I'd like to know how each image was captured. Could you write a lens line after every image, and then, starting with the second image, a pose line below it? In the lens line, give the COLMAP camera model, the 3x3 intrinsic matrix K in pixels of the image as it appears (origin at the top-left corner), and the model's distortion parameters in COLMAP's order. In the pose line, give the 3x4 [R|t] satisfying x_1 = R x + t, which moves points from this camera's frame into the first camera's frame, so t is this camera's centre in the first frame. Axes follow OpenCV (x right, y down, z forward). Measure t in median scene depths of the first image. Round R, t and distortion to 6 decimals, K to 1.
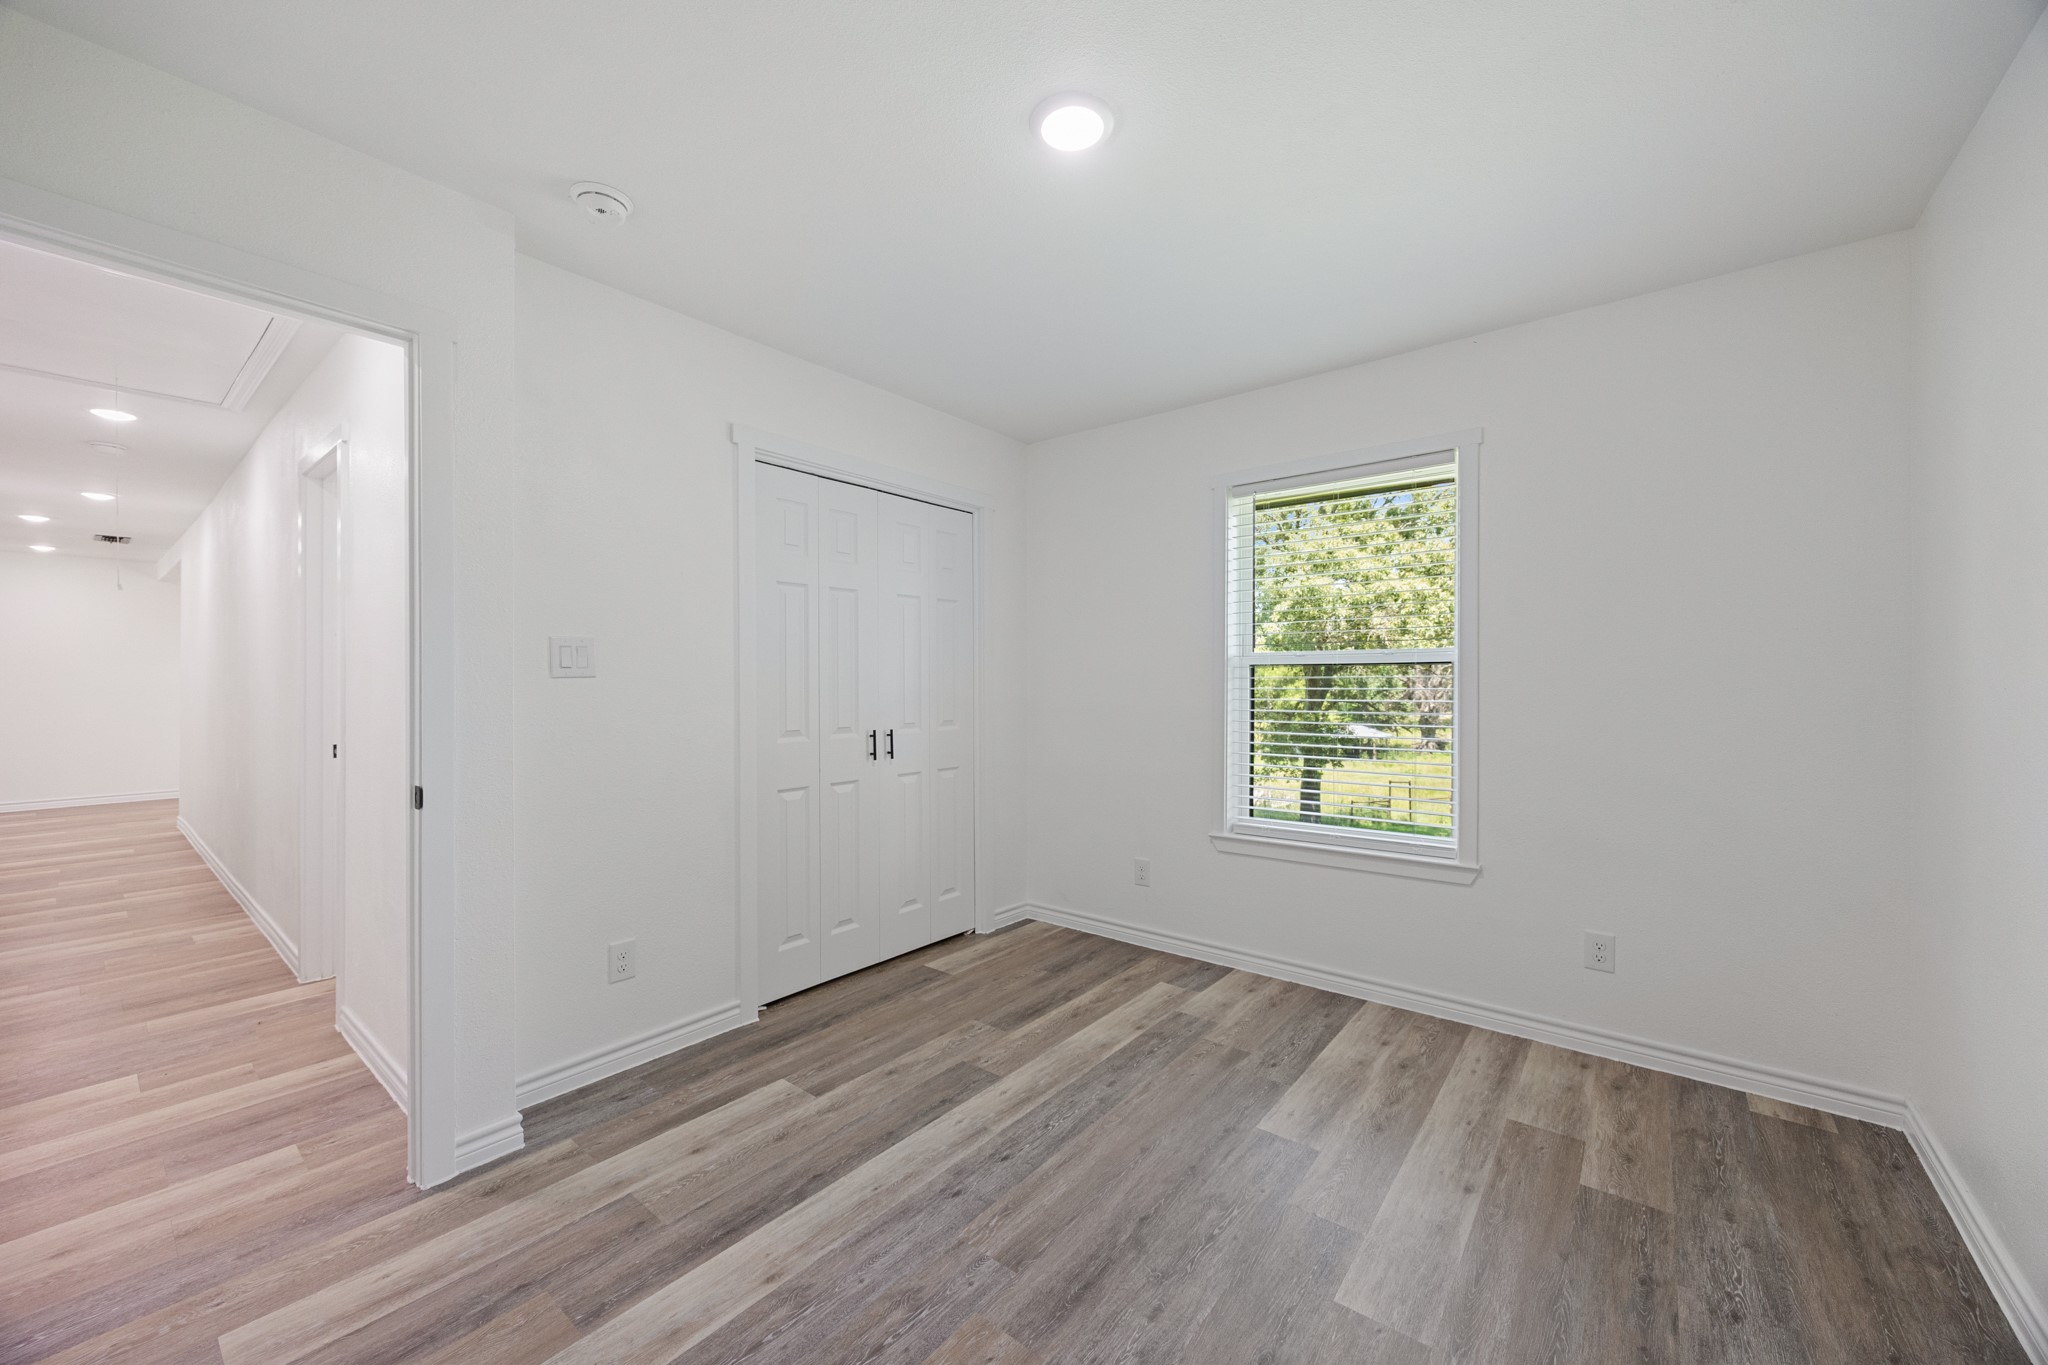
lens RADIAL K [[787.0, 0, 1028.8], [0, 787.0, 679.9], [0, 0, 1]] dist [-0.000276, 0.000079]
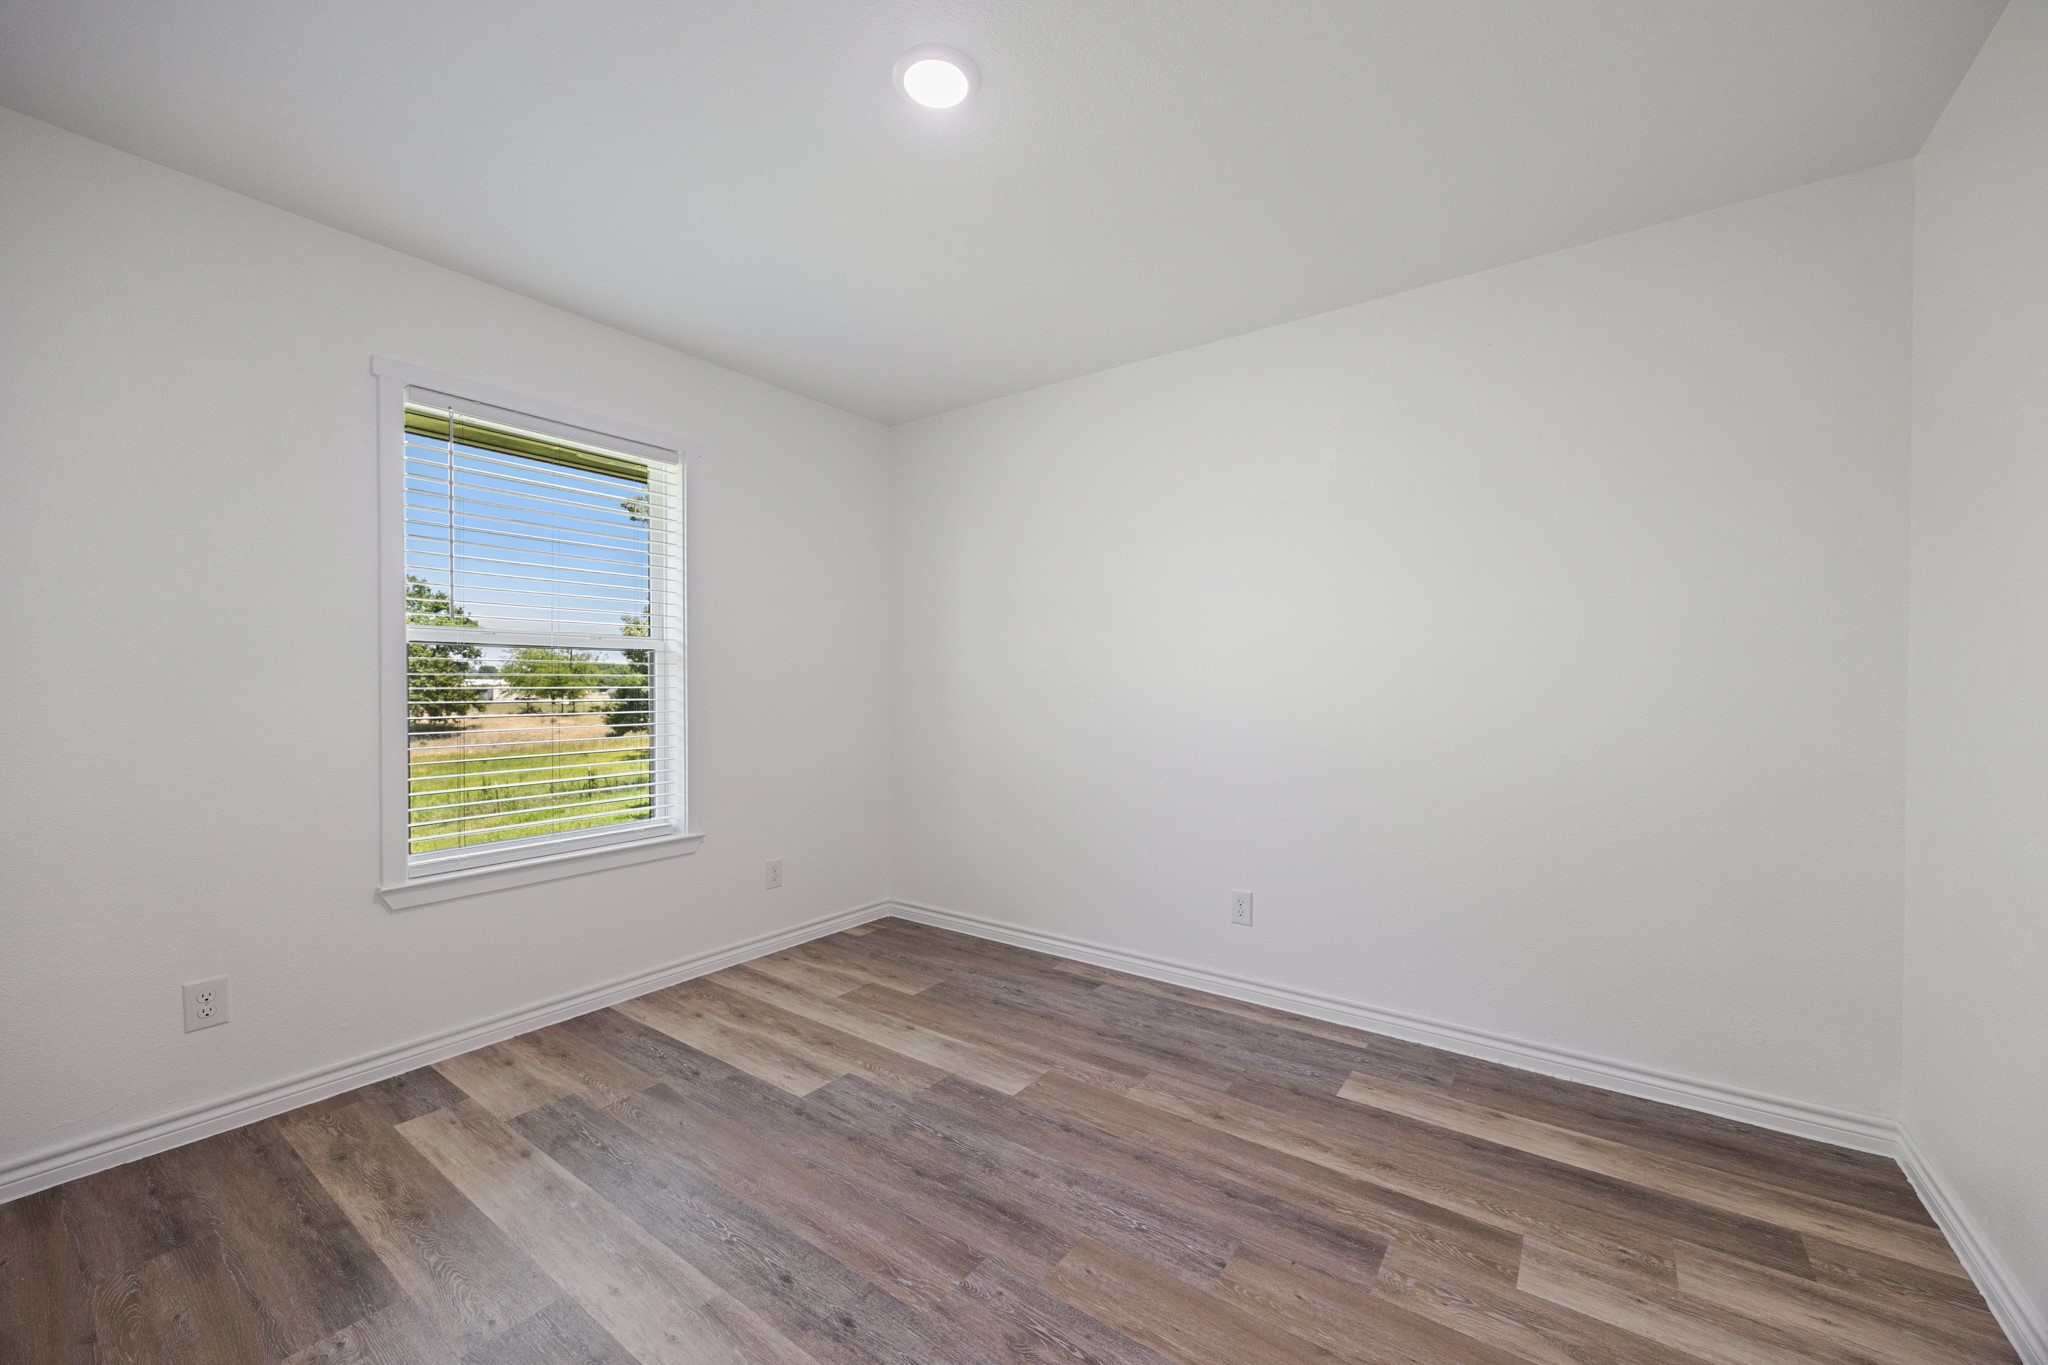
lens RADIAL K [[787.0, 0, 1028.8], [0, 787.0, 679.9], [0, 0, 1]] dist [-0.000276, 0.000079]
pose [[-0.057284, 0.009929, 0.998309, -0.674005], [-0.000442, 0.999950, -0.009971, 0.027451], [-0.998358, -0.001012, -0.057277, 0.671364]]
